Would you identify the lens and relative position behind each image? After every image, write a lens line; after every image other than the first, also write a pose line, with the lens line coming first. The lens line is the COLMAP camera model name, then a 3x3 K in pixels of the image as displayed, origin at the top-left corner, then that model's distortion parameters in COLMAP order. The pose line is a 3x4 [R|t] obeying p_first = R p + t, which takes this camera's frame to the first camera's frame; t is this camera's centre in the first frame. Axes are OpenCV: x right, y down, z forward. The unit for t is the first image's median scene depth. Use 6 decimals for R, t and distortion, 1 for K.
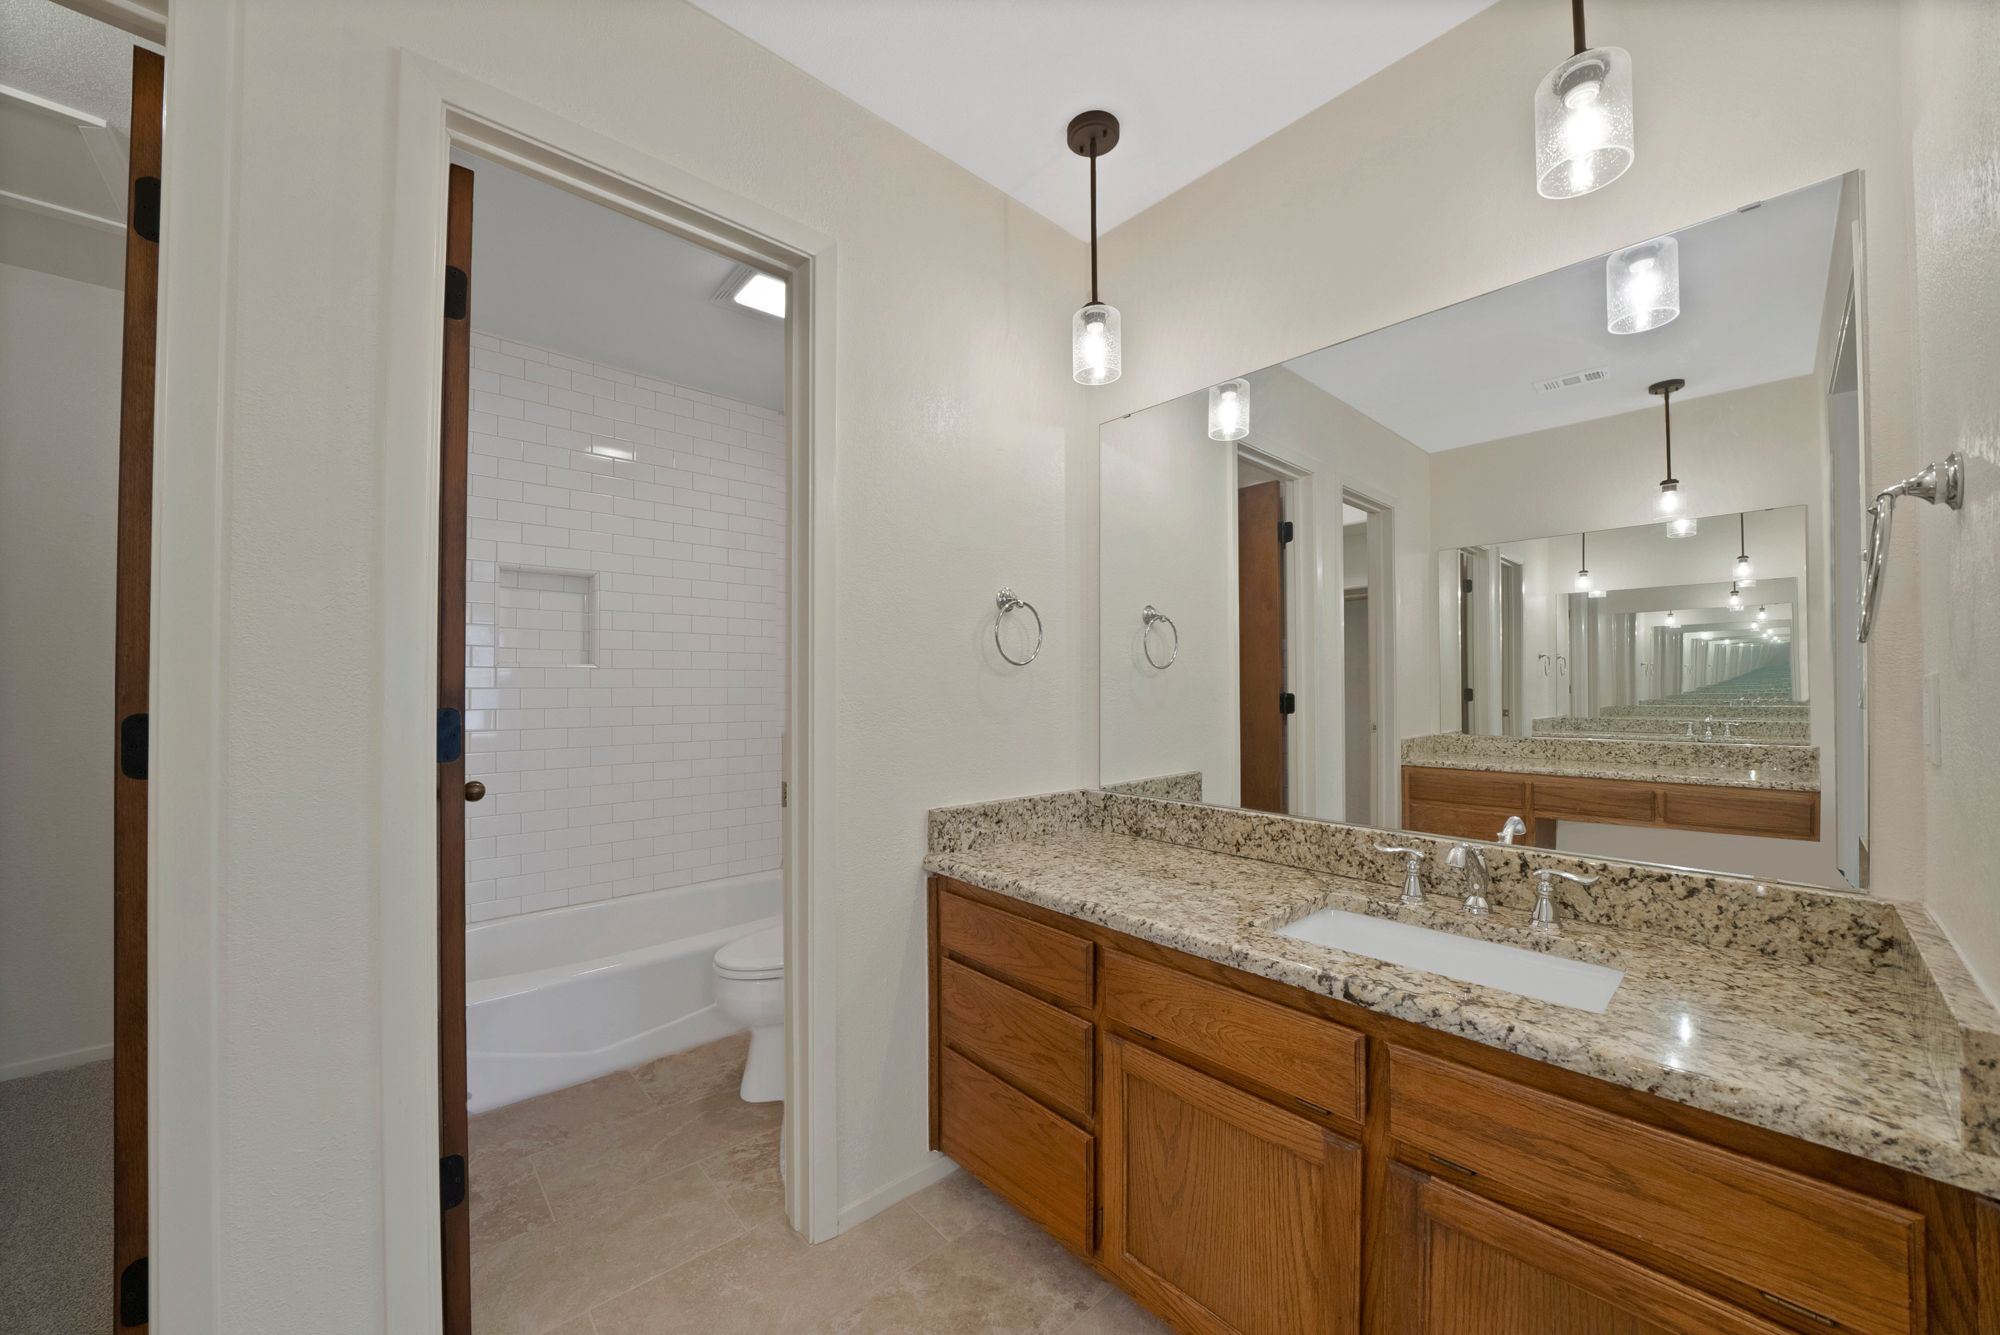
lens RADIAL K [[723.6, 0, 998.7], [0, 723.6, 672.6], [0, 0, 1]] dist [-0.023742, 0.000012]
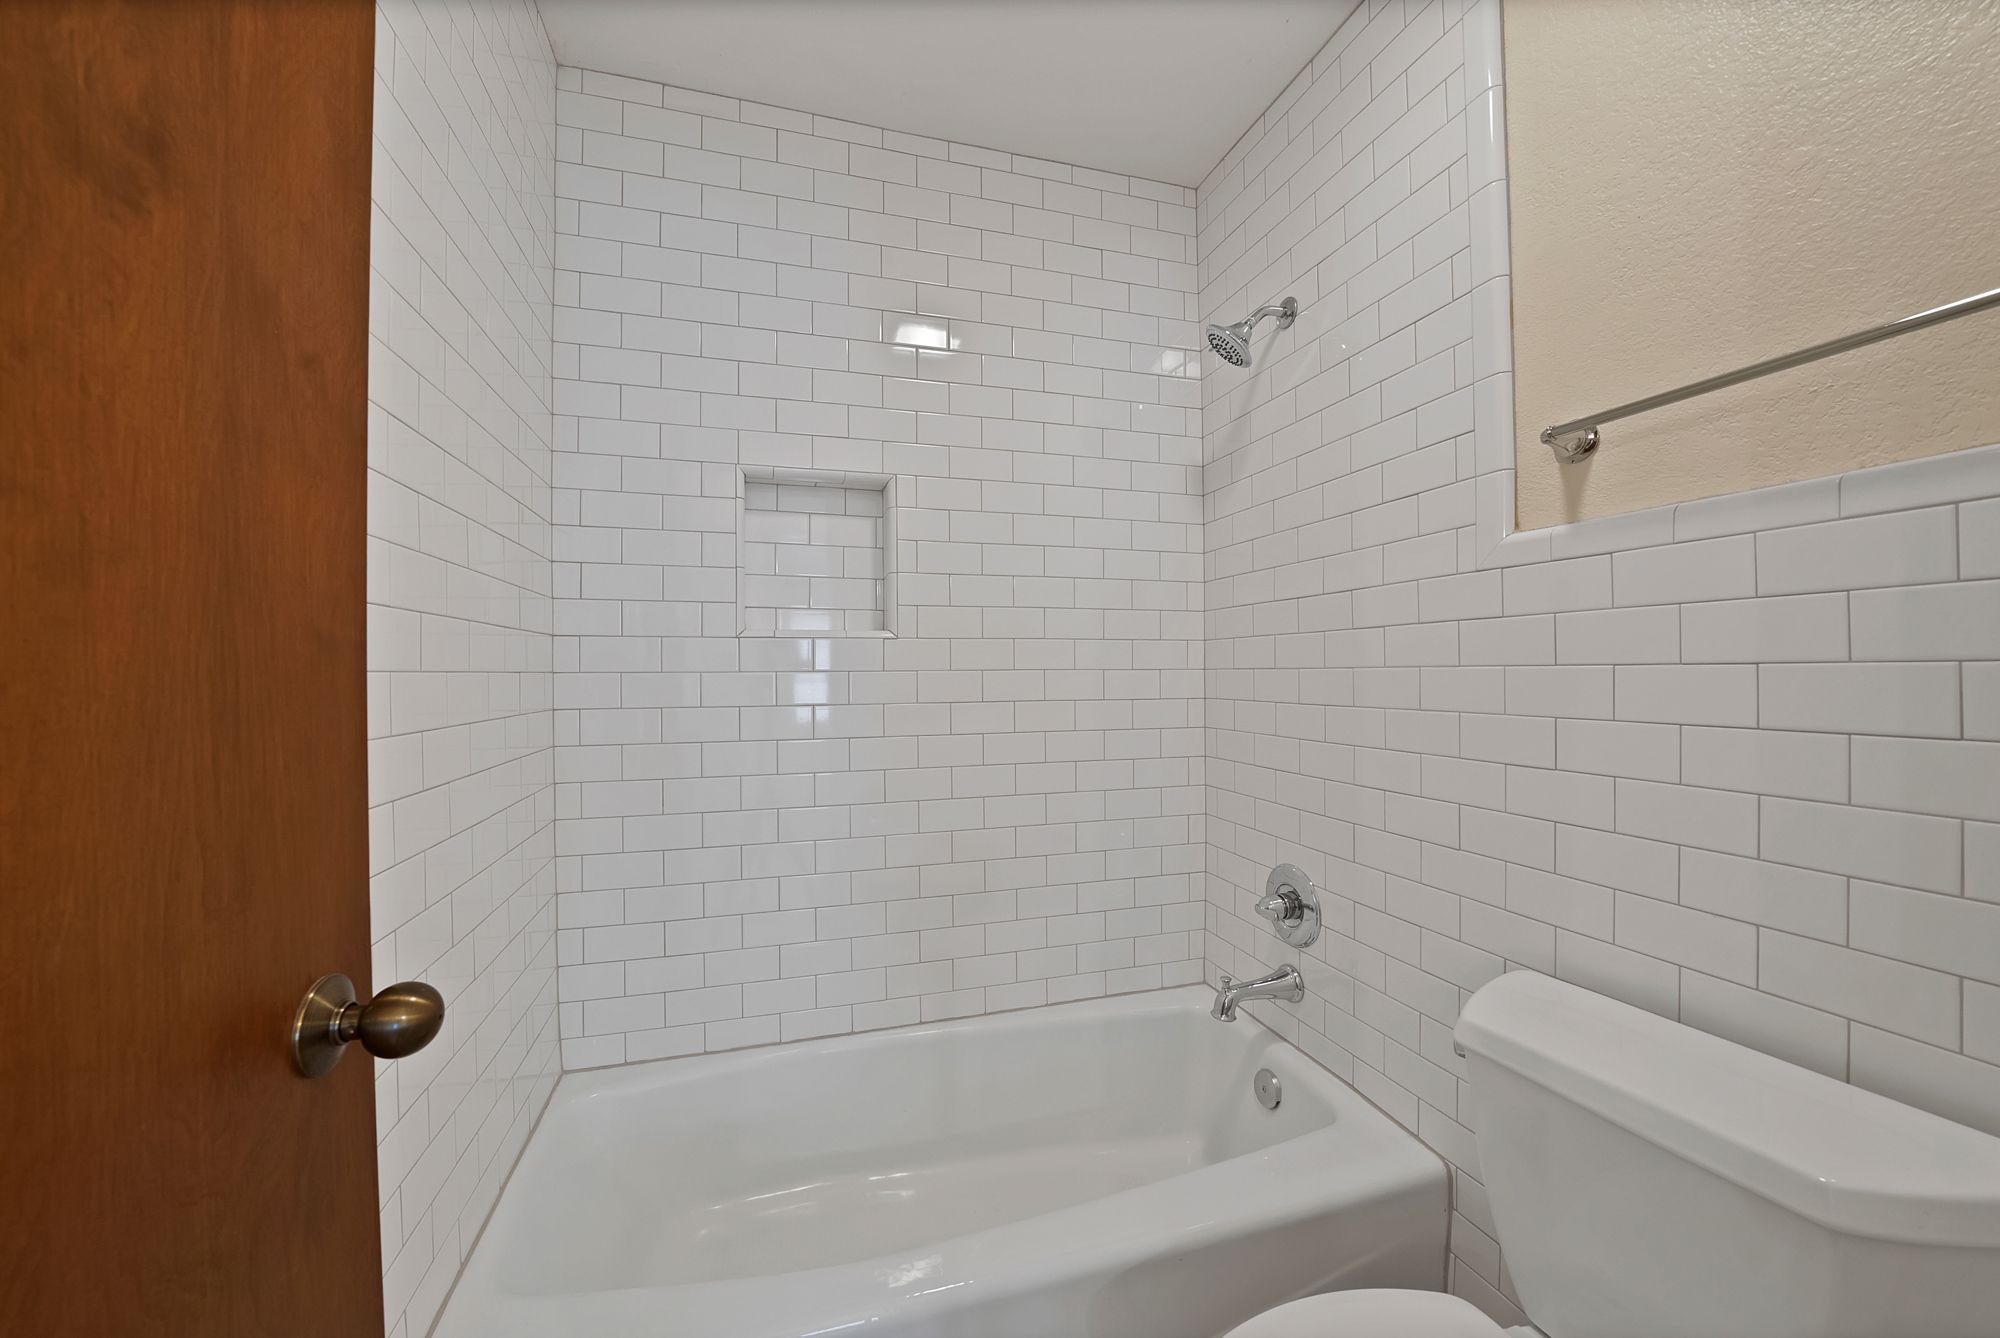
lens RADIAL K [[723.6, 0, 998.7], [0, 723.6, 674.1], [0, 0, 1]] dist [-0.023742, 0.000012]
pose [[0.907832, -0.007539, -0.419266, -0.233087], [0.014813, 0.999791, 0.014097, 0.016177], [0.419072, -0.019008, 0.907754, 0.496466]]
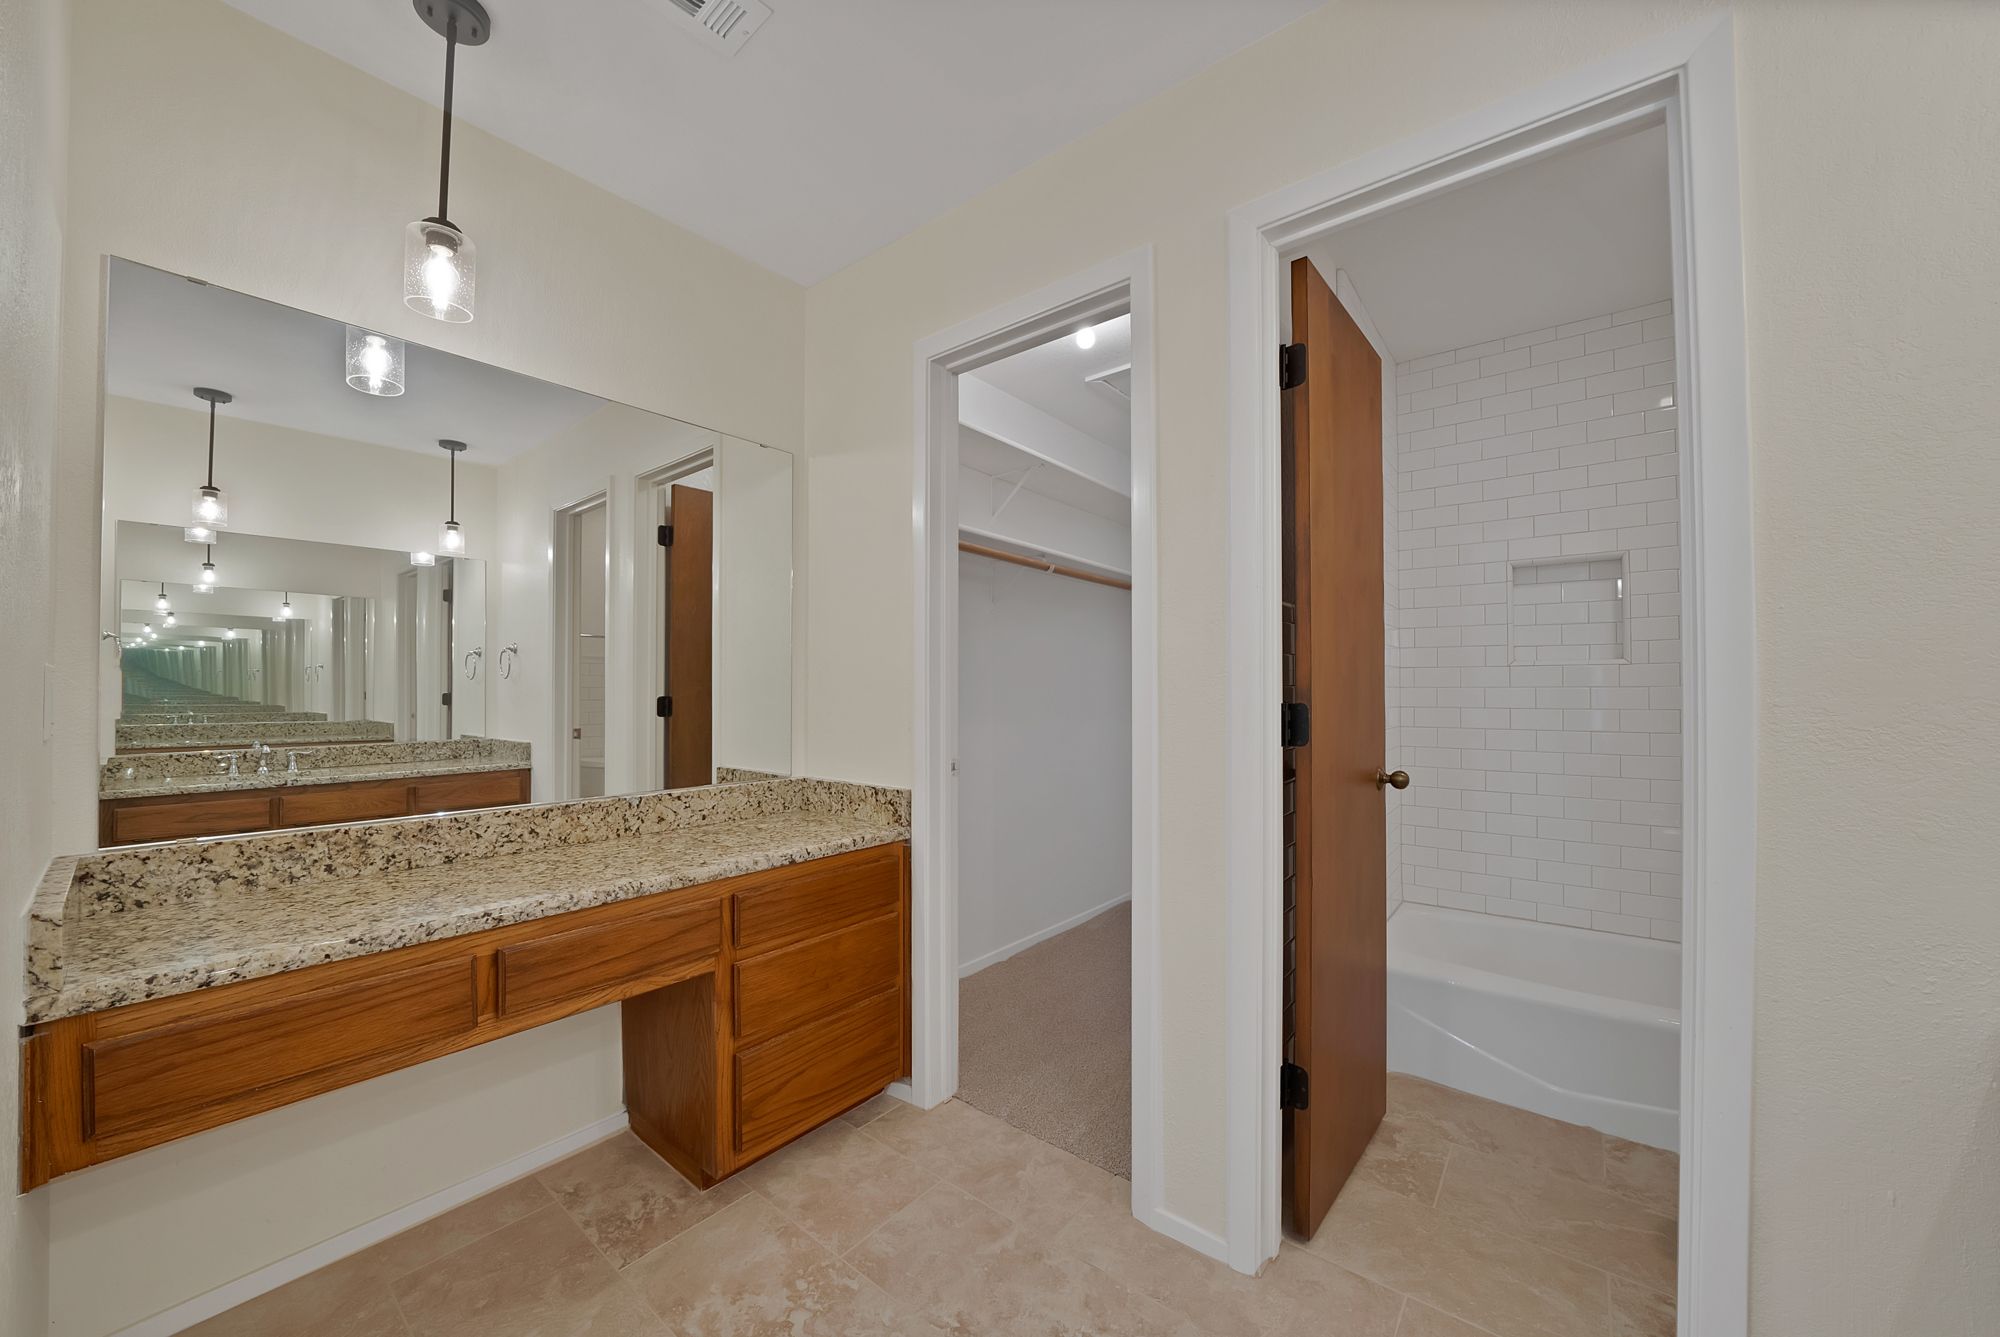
lens RADIAL K [[723.6, 0, 998.7], [0, 723.6, 673.6], [0, 0, 1]] dist [-0.023742, 0.000012]
pose [[0.151754, -0.012961, -0.988333, 0.163429], [0.013300, 0.999850, -0.011070, 0.004843], [0.988329, -0.011465, 0.151904, 0.128154]]
